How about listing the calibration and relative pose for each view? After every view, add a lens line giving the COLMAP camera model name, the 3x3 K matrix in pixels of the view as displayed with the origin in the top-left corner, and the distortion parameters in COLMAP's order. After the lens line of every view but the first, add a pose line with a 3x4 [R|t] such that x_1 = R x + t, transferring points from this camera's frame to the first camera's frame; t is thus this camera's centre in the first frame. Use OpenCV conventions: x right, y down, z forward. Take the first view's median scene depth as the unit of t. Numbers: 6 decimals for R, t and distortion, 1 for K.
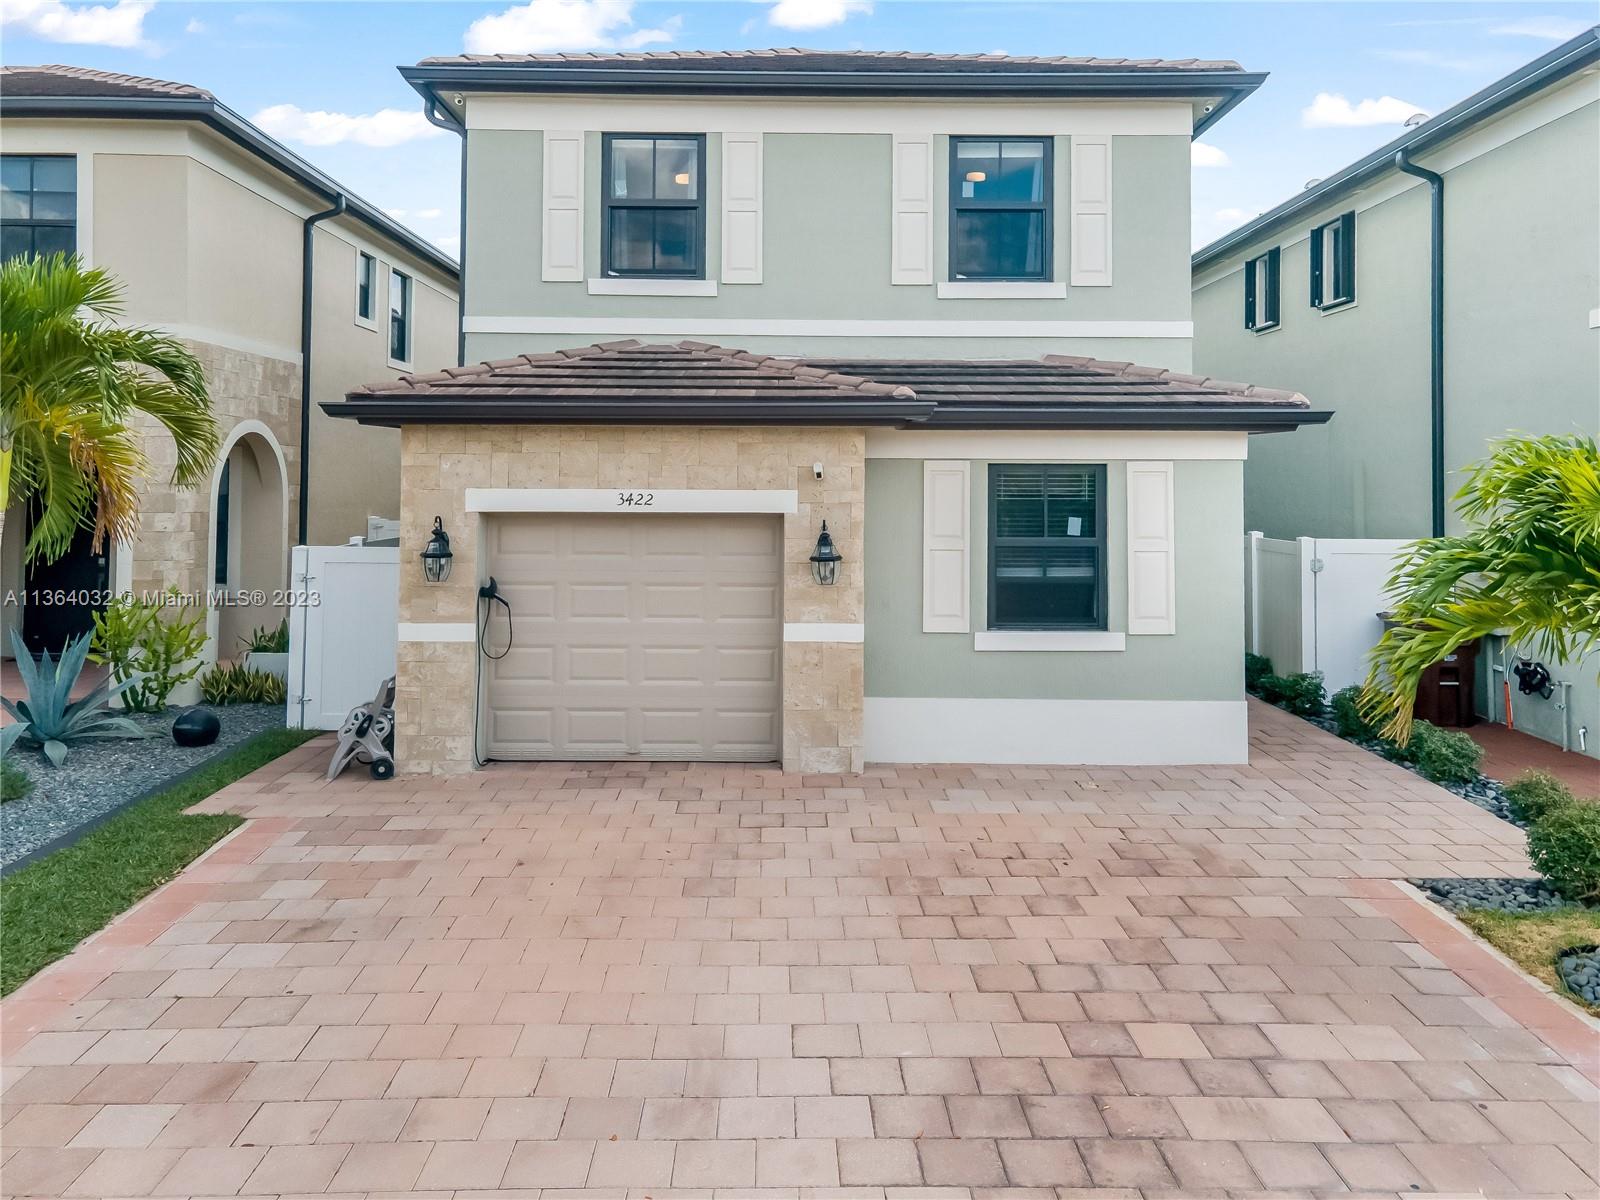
lens RADIAL K [[1177.8, 0, 787.7], [0, 1177.8, 567.5], [0, 0, 1]] dist [0.028474, 0.019902]
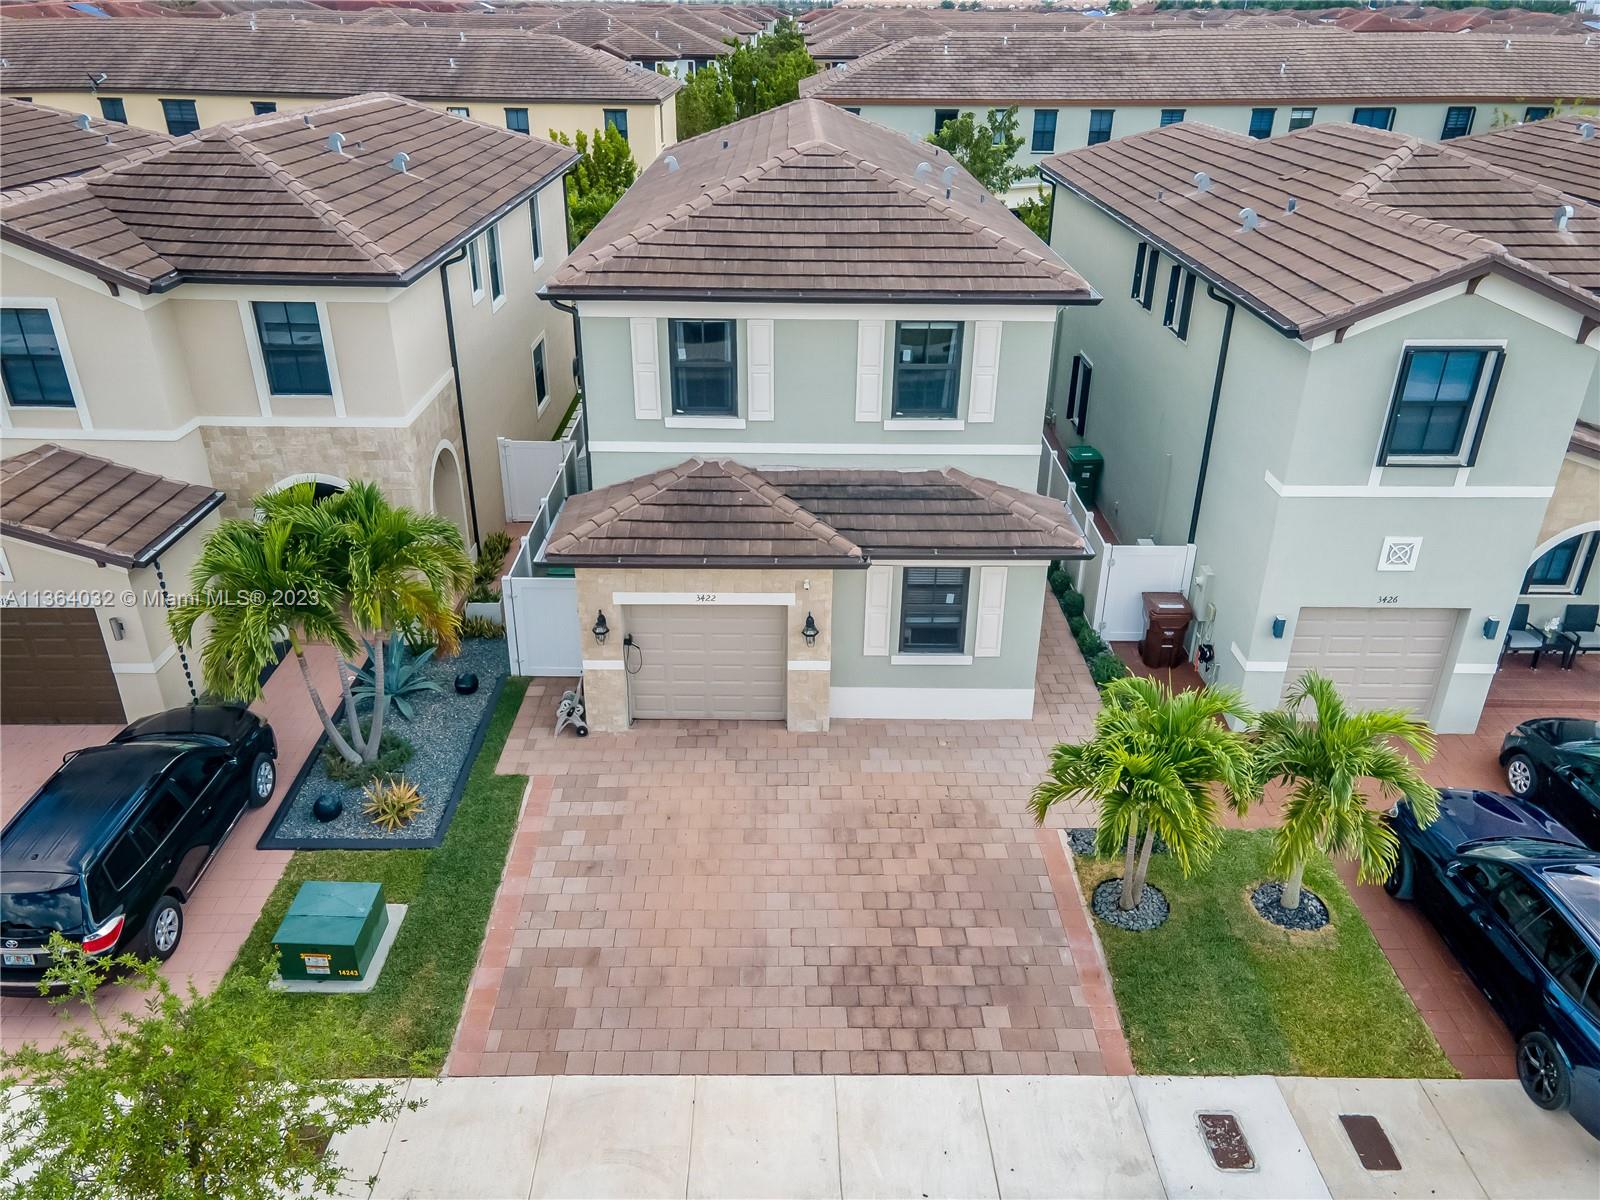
lens RADIAL K [[1177.8, 0, 786.2], [0, 1177.8, 584.1], [0, 0, 1]] dist [0.028474, 0.019902]
pose [[0.999988, 0.000640, -0.004863, 0.003200], [0.001564, 0.898104, 0.439780, -0.880964], [0.004649, -0.439782, 0.898093, -0.624944]]
